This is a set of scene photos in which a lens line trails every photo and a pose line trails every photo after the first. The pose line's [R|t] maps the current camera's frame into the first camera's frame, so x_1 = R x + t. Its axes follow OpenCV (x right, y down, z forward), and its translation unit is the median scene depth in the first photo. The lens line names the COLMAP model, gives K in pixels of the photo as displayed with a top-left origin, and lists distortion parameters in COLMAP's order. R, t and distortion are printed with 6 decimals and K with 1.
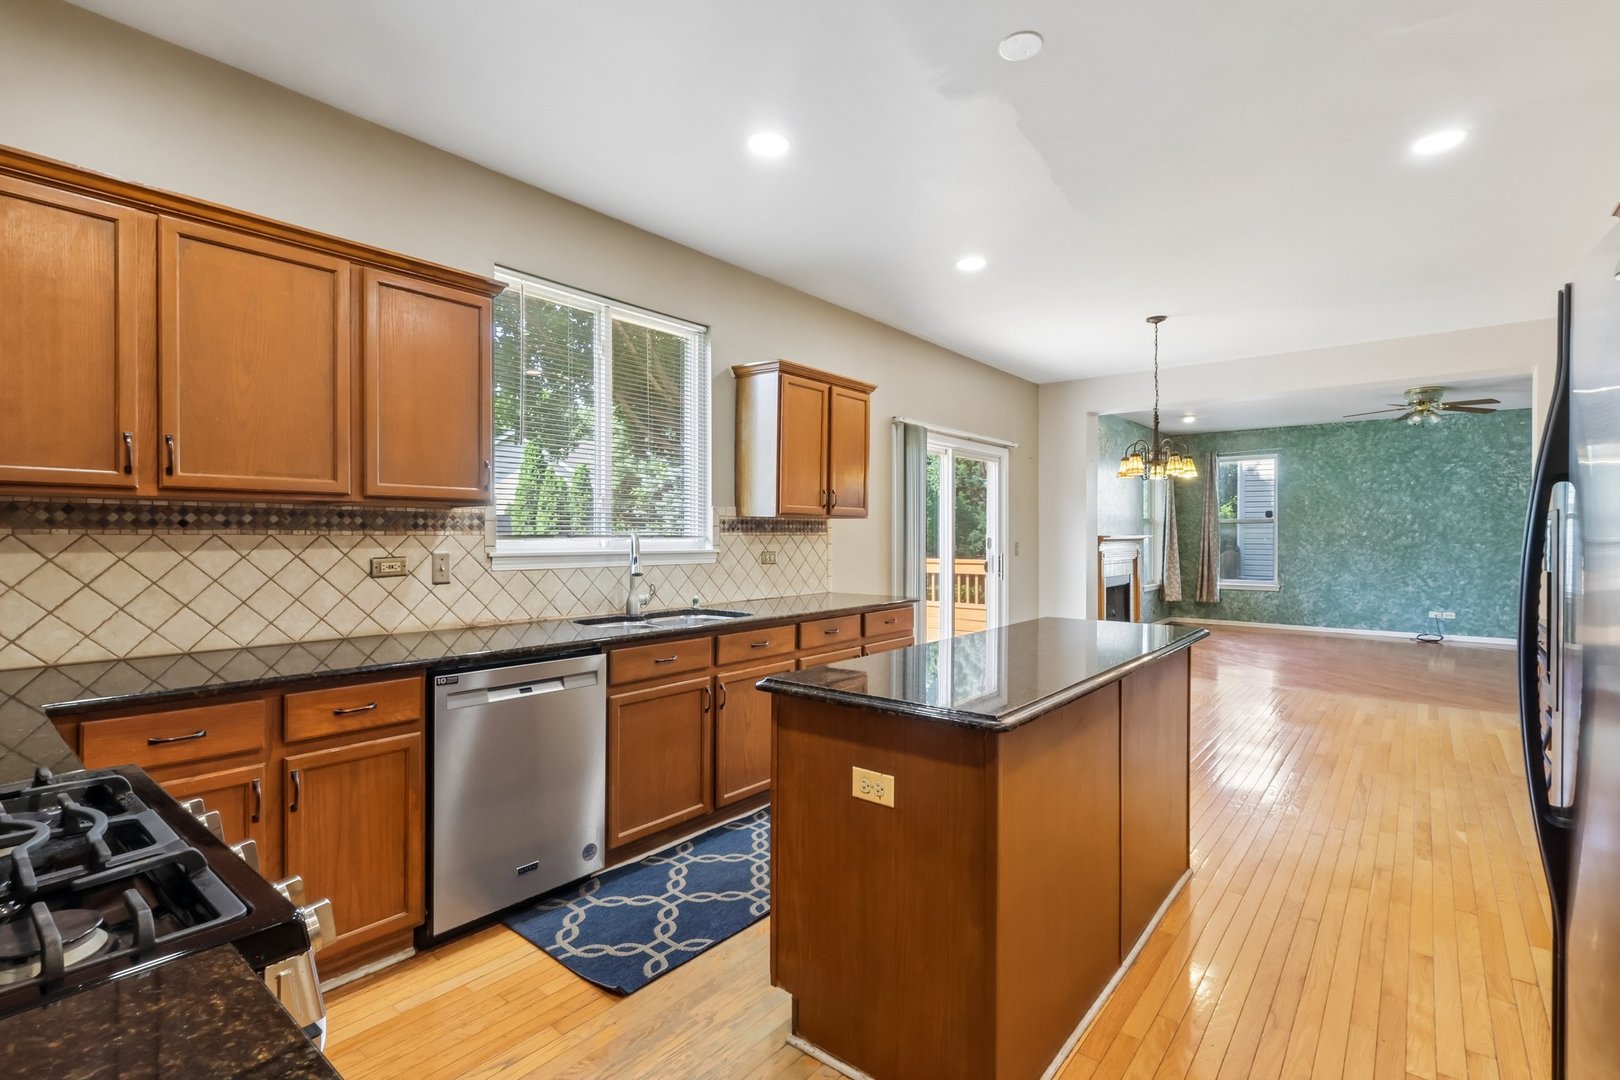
lens RADIAL K [[750.6, 0, 808.8], [0, 750.6, 537.5], [0, 0, 1]] dist [-0.009244, 0.000518]
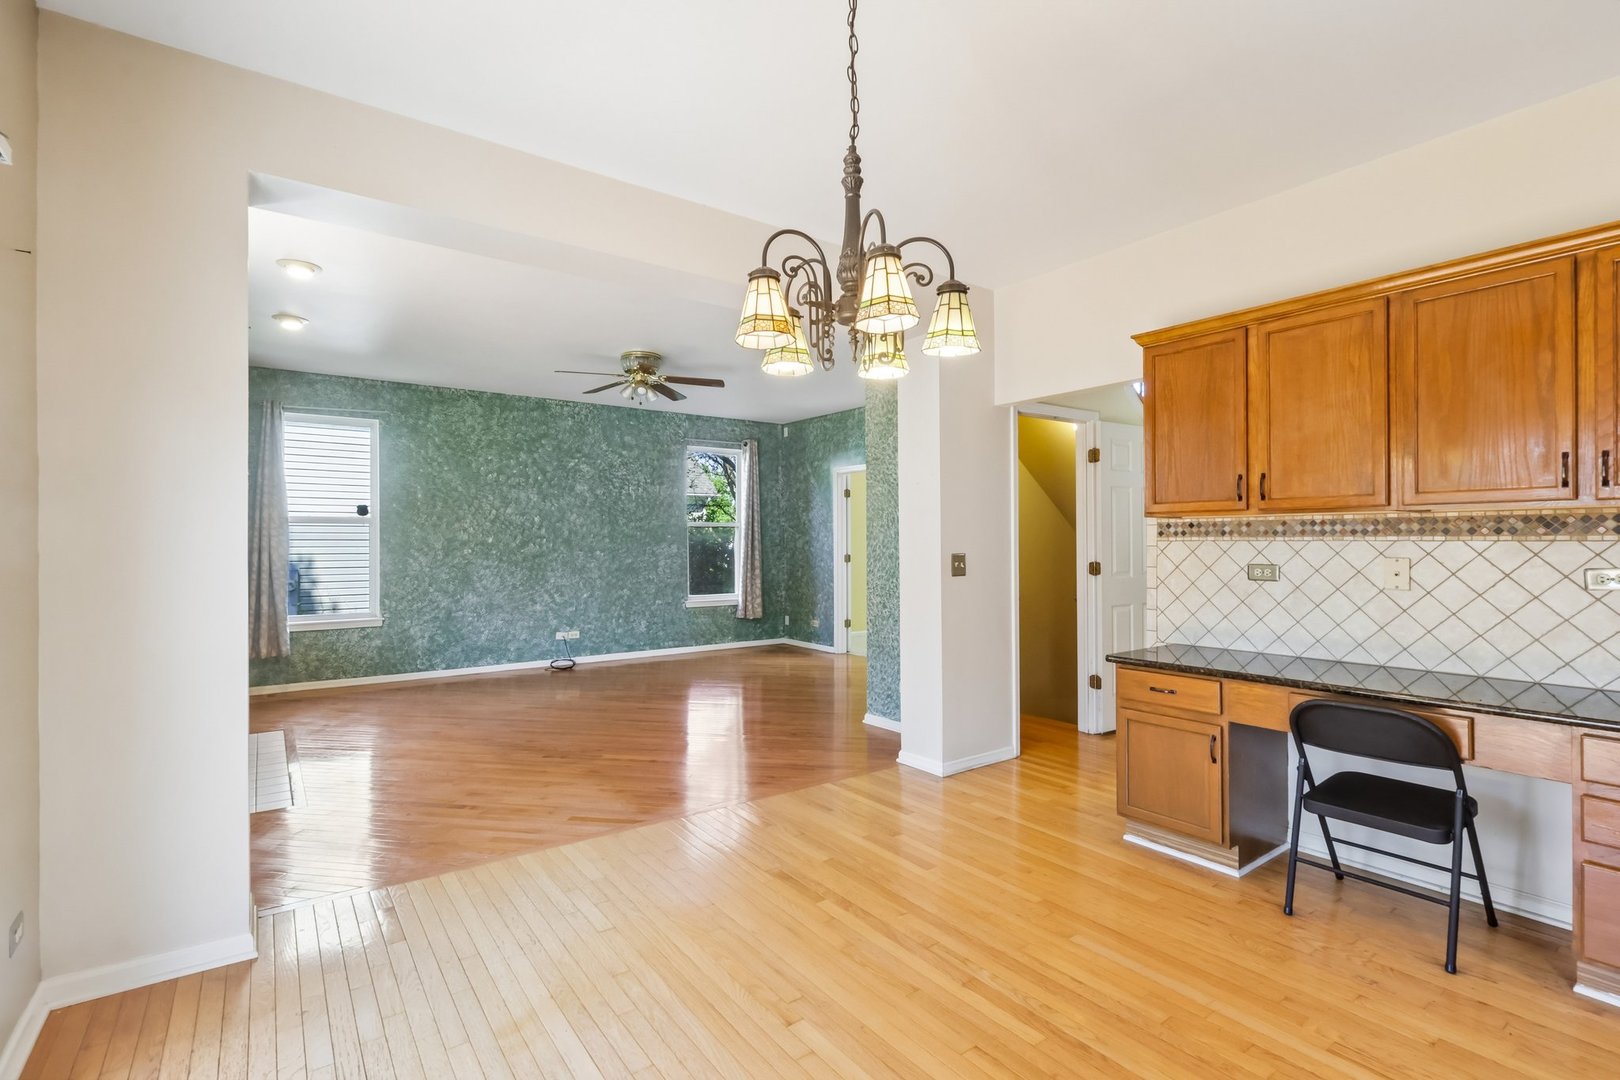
lens RADIAL K [[750.6, 0, 807.5], [0, 750.6, 542.0], [0, 0, 1]] dist [-0.009244, 0.000518]
pose [[0.242846, -0.000911, 0.970064, 0.079683], [0.006224, 0.999980, -0.000619, -0.000442], [-0.970045, 0.006187, 0.242847, 0.507280]]
